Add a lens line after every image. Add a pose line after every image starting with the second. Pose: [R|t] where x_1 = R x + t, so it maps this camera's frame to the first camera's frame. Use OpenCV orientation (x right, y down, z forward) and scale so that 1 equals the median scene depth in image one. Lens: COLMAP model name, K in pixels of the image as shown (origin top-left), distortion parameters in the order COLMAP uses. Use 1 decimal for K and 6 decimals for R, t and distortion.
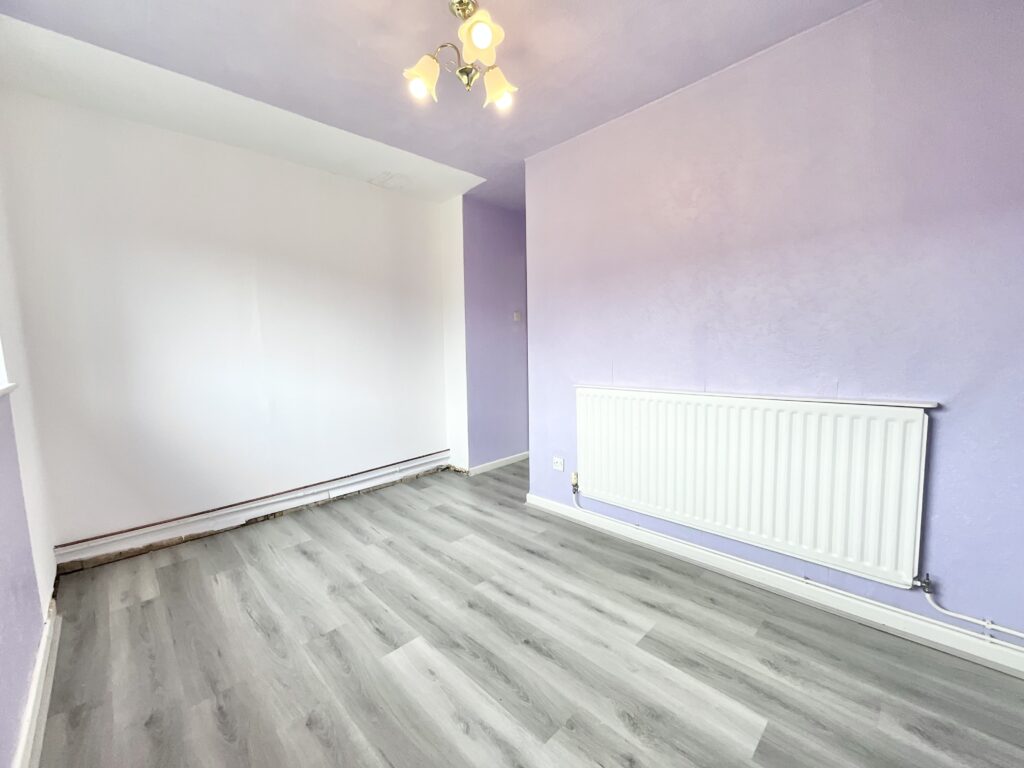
lens RADIAL K [[422.2, 0, 522.2], [0, 422.2, 381.2], [0, 0, 1]] dist [0.000909, 0.000676]
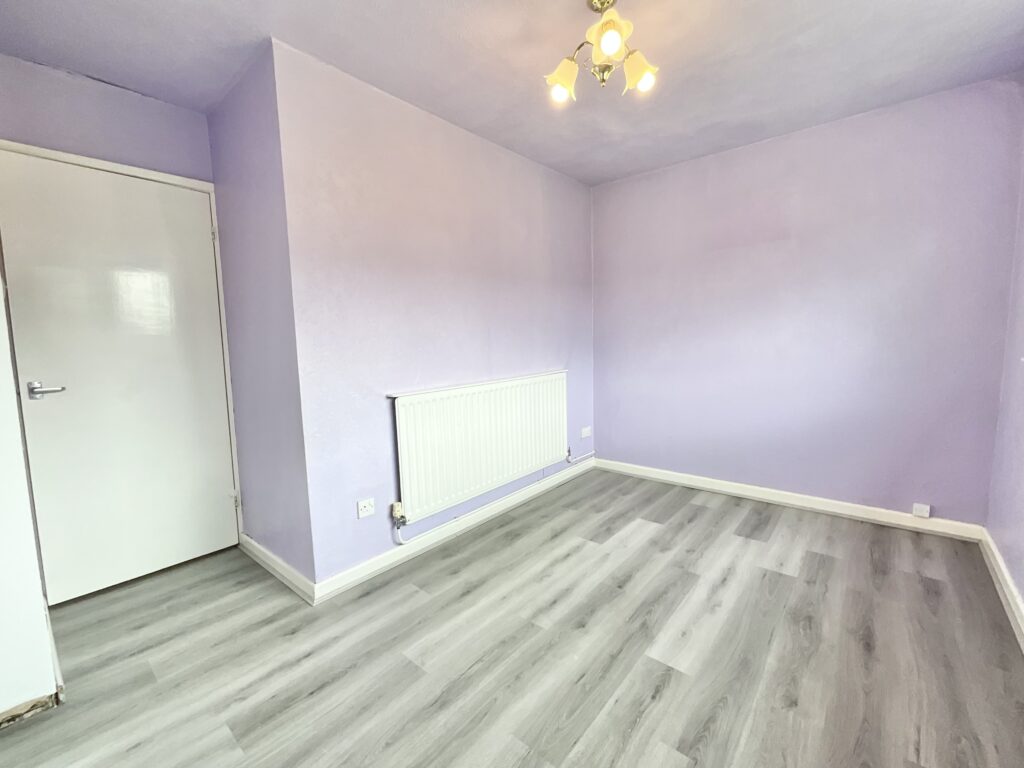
lens RADIAL K [[422.2, 0, 522.2], [0, 422.2, 381.2], [0, 0, 1]] dist [0.000909, 0.000676]
pose [[-0.083921, -0.069276, 0.994061, -1.019887], [0.111472, 0.990666, 0.078450, -0.076473], [-0.990218, 0.117394, -0.075415, 1.185929]]
